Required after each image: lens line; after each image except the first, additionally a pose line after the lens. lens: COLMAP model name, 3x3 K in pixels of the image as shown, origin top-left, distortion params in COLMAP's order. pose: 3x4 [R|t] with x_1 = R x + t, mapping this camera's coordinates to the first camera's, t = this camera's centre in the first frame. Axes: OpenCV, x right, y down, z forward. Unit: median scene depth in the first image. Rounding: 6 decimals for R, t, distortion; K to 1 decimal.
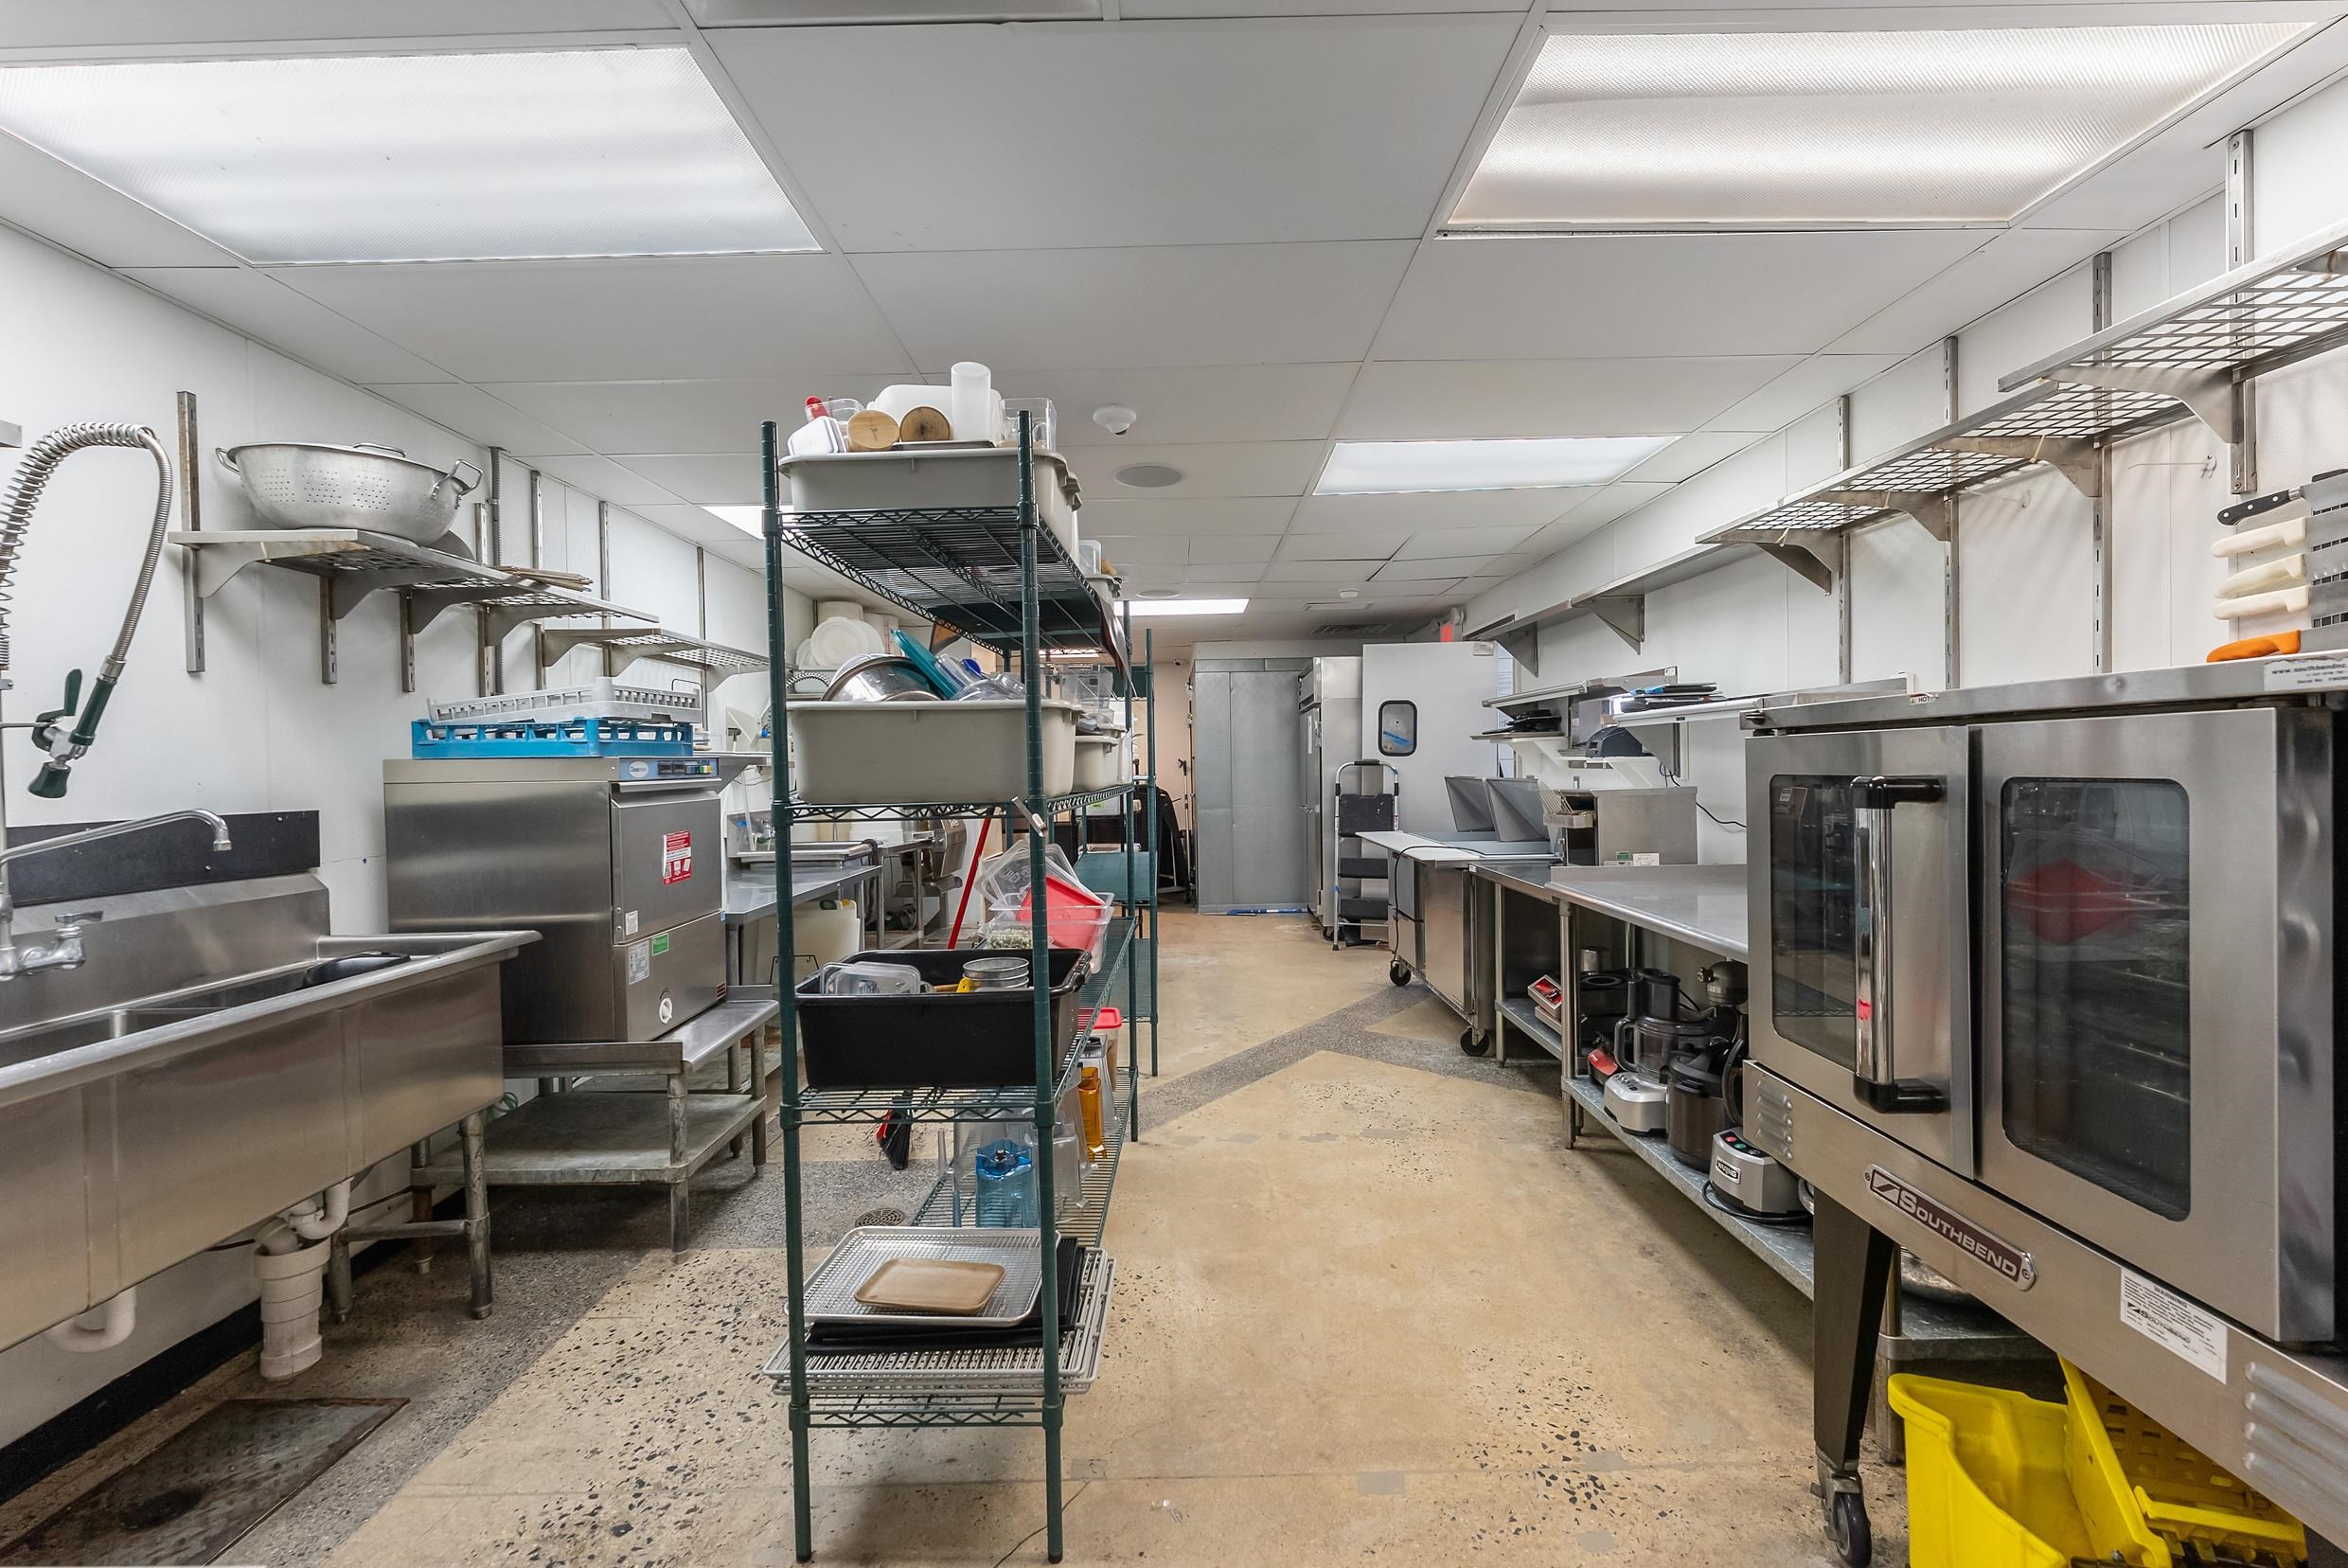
lens RADIAL K [[945.4, 0, 1176.4], [0, 945.4, 774.2], [0, 0, 1]] dist [-0.000119, -0.000003]
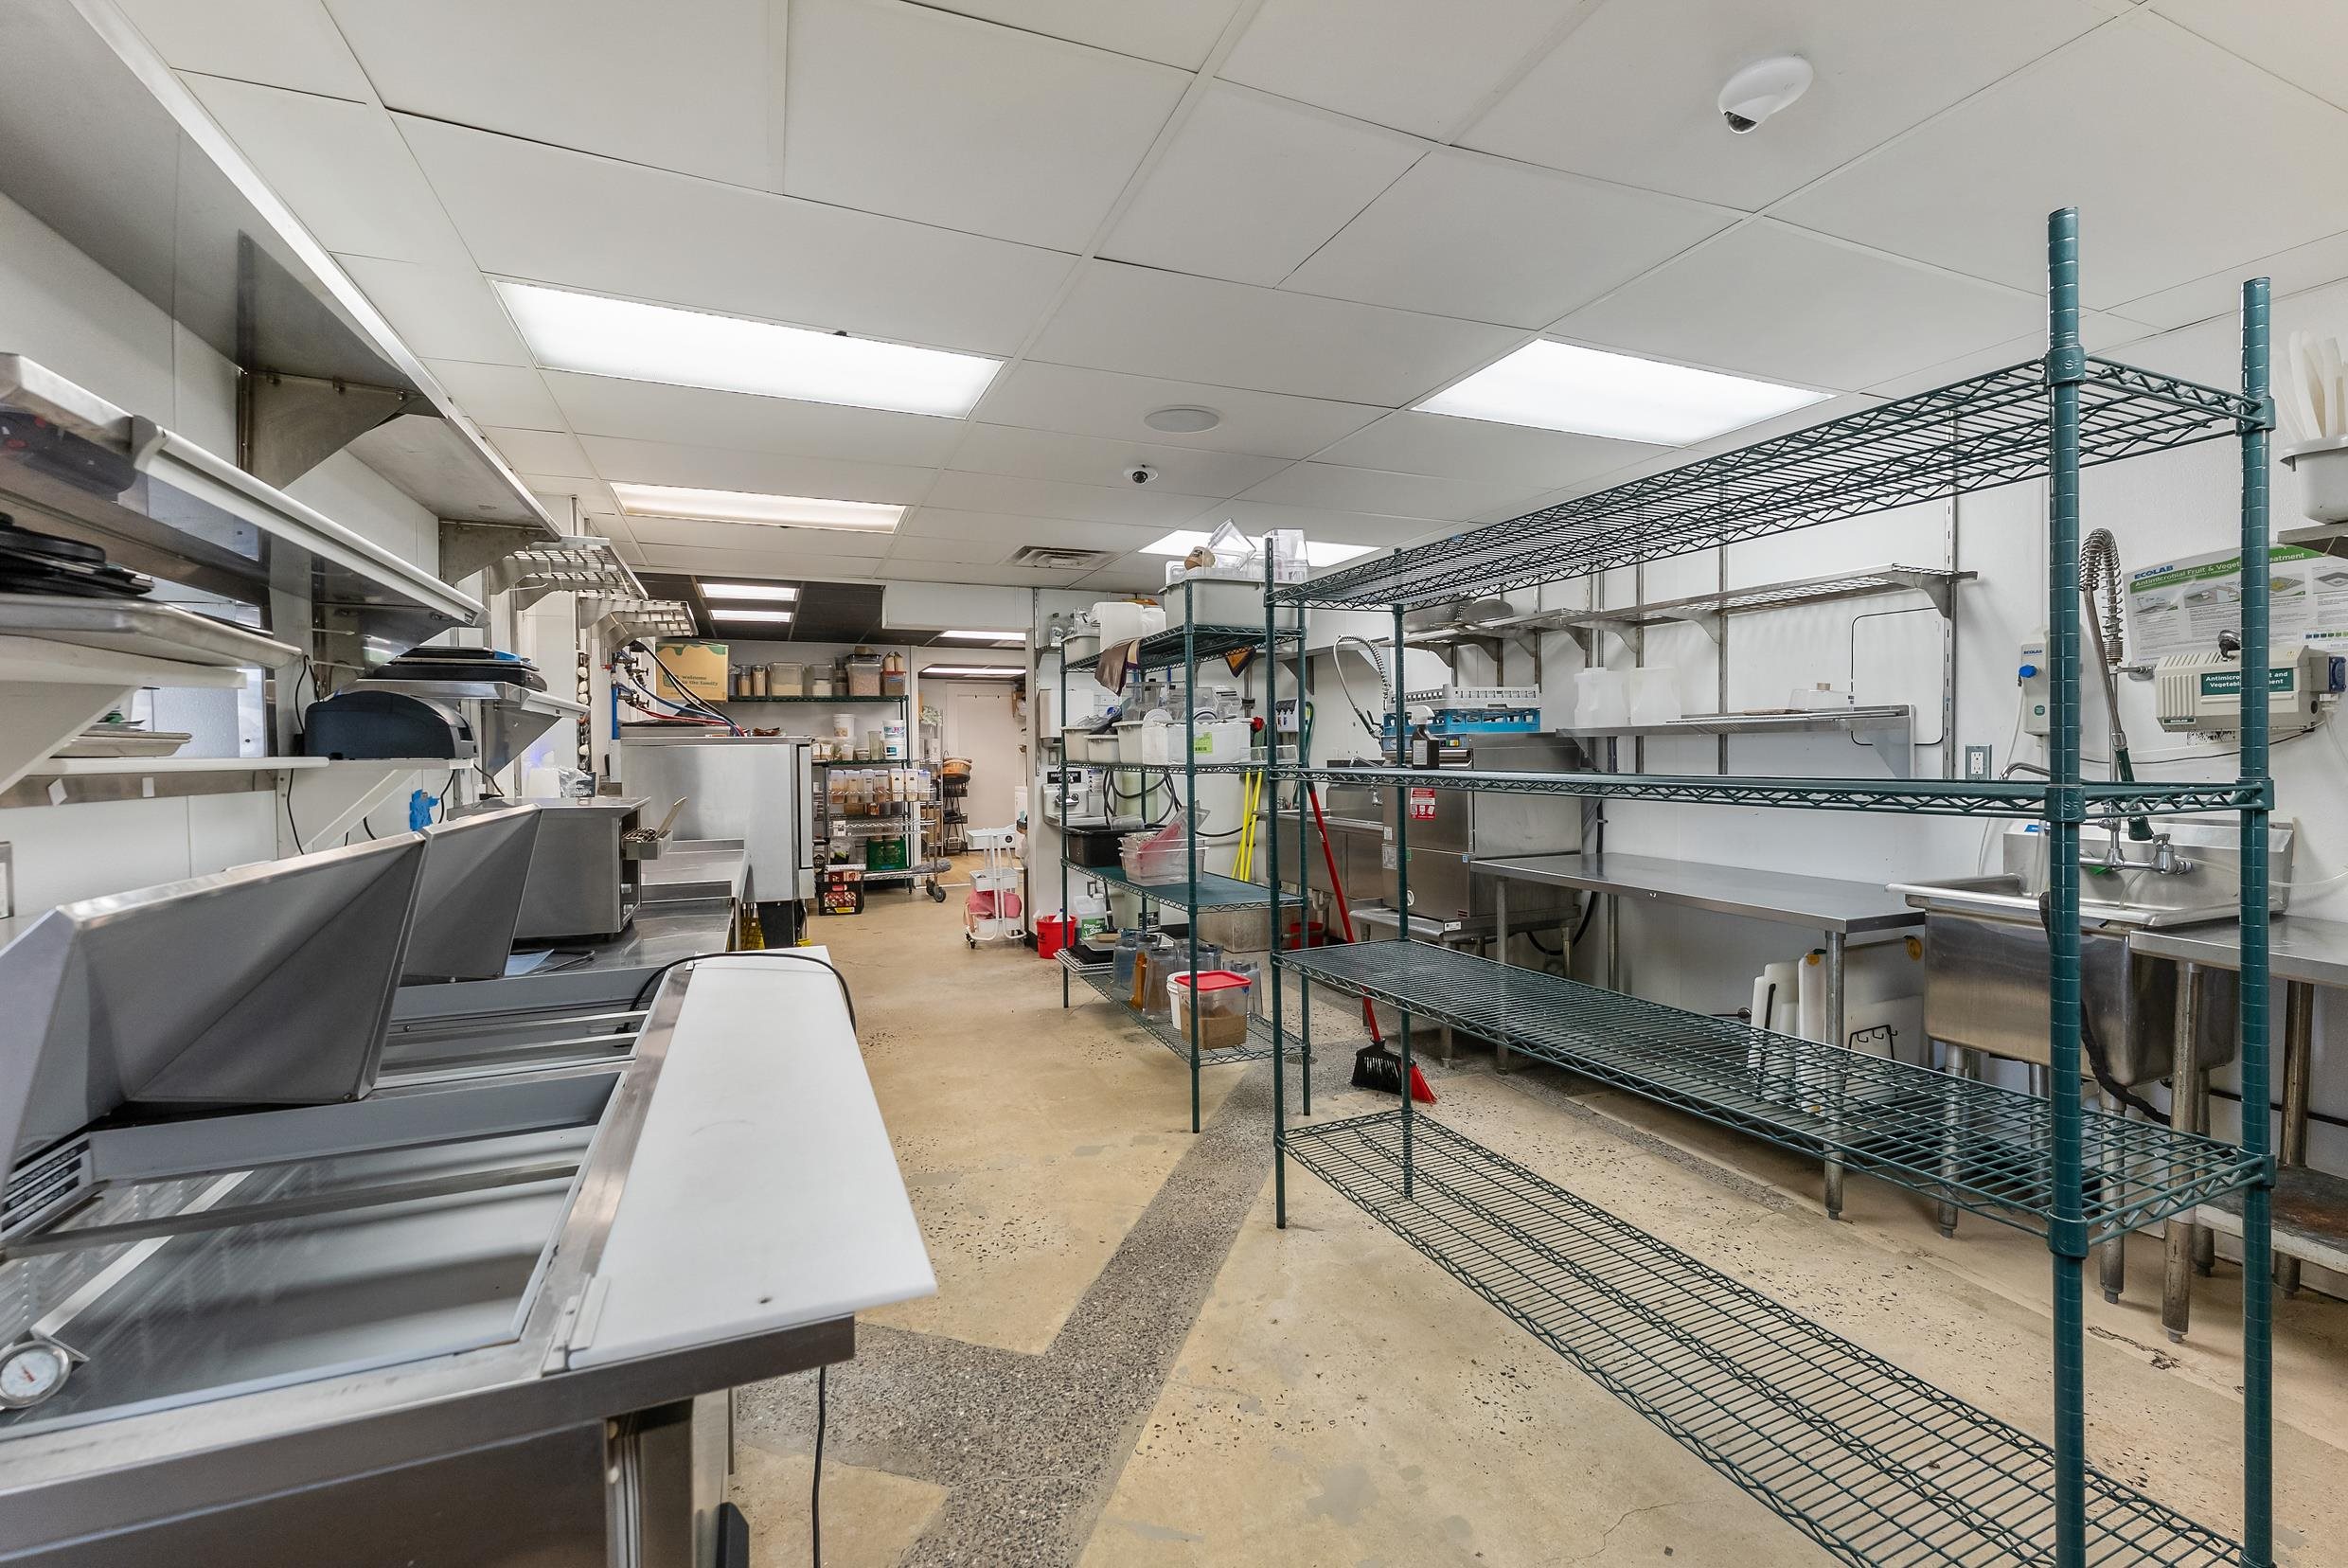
lens RADIAL K [[1007.1, 0, 1190.1], [0, 1007.1, 772.3], [0, 0, 1]] dist [0.001701, 0.000159]
pose [[-0.918679, 0.034088, -0.393532, 0.359804], [0.019831, 0.998993, 0.040239, -0.026856], [0.394507, 0.029162, -0.918430, 1.949491]]
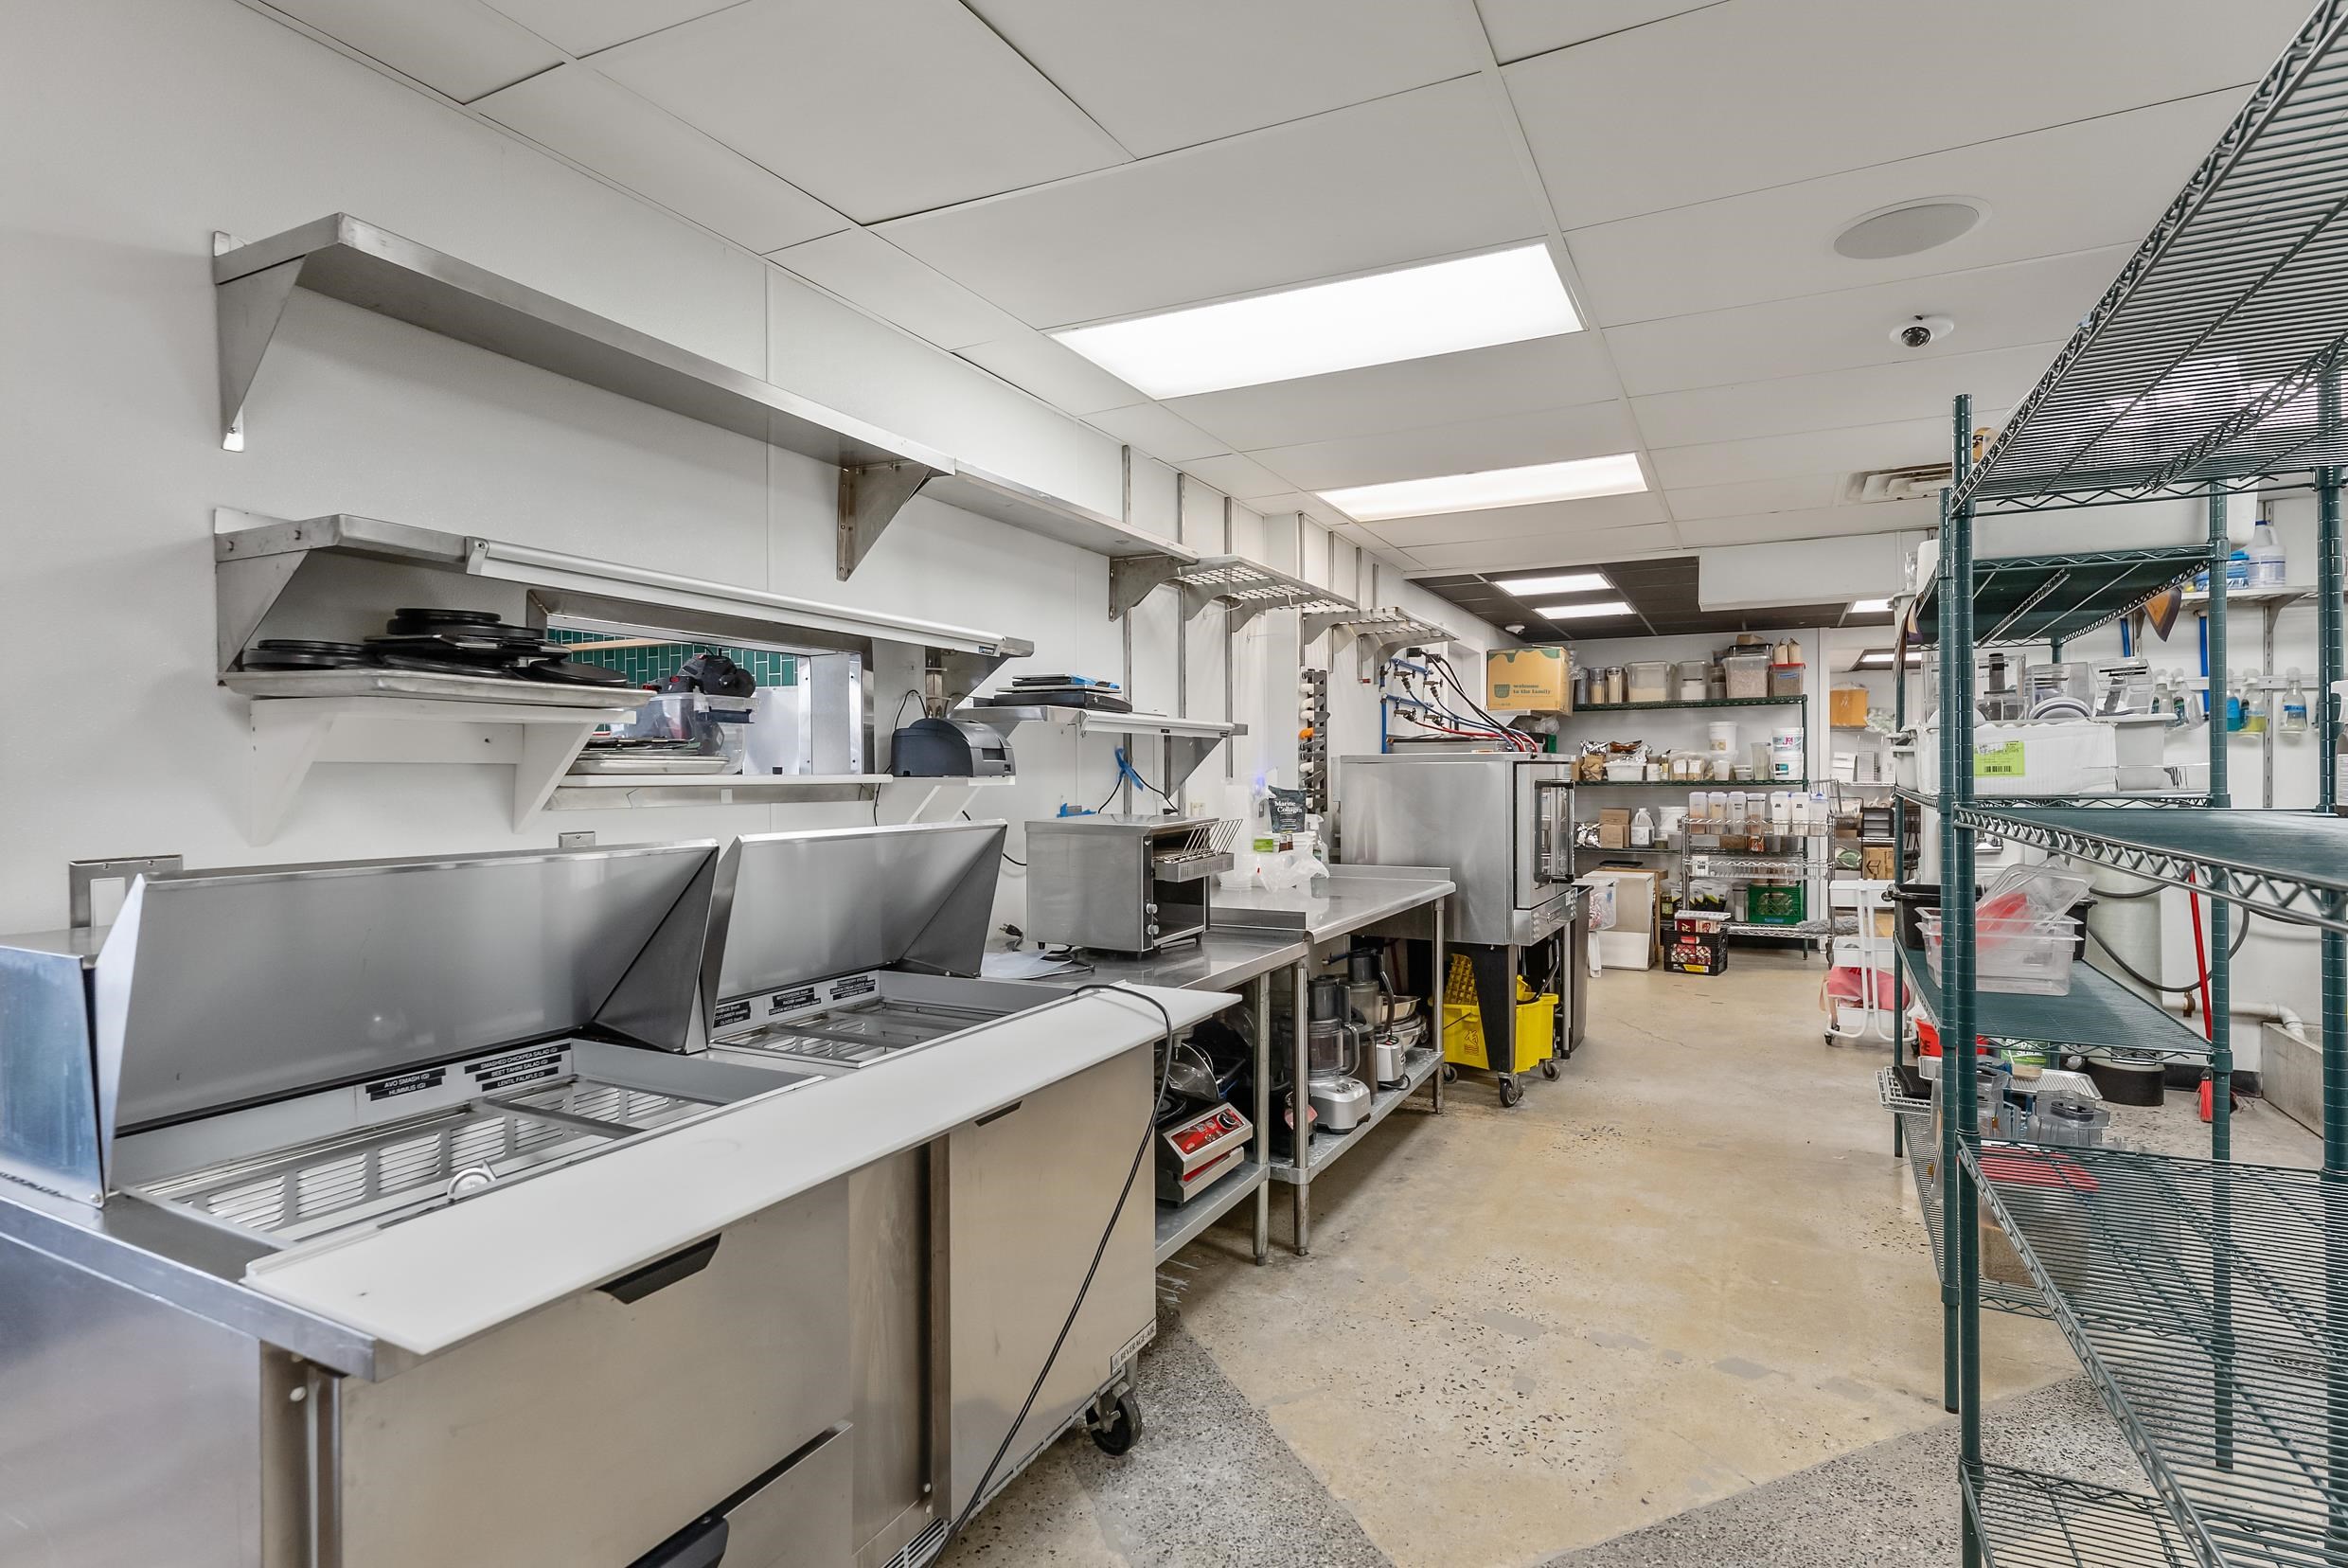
lens RADIAL K [[1179.0, 0, 1174.7], [0, 1179.0, 781.3], [0, 0, 1]] dist [-0.000812, -0.000039]
pose [[-0.891707, 0.017323, 0.452281, 0.047824], [0.024768, 0.999638, 0.010543, -0.021232], [-0.451934, 0.020603, -0.891813, 1.863478]]
